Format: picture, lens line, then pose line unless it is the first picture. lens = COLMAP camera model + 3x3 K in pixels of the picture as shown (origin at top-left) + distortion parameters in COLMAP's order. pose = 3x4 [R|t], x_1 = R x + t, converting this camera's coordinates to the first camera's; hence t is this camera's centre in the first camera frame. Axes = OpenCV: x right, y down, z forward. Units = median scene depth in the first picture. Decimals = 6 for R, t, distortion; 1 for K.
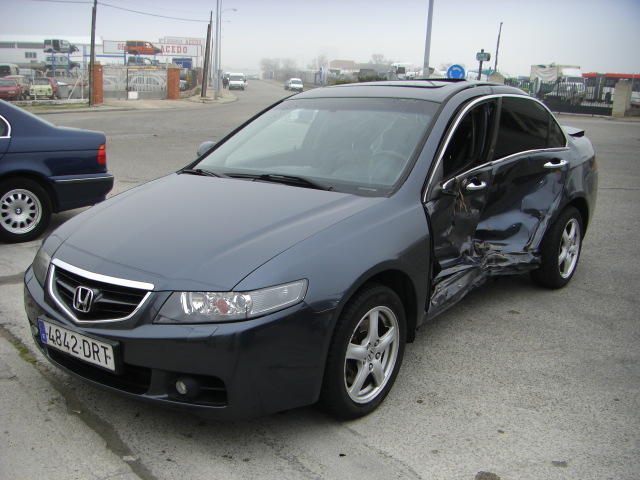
lens RADIAL K [[705.2, 0, 320.7], [0, 705.2, 243.0], [0, 0, 1]] dist [-0.179323, 0.000000]
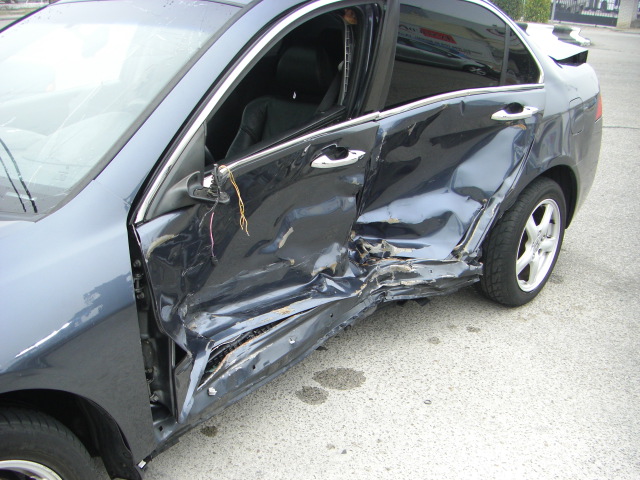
lens RADIAL K [[705.2, 0, 322.2], [0, 705.2, 242.6], [0, 0, 1]] dist [-0.179323, 0.000000]
pose [[0.997979, 0.034177, -0.053578, 0.216417], [-0.026901, 0.991008, 0.131071, -0.079724], [0.057575, -0.129365, 0.989924, 0.396342]]
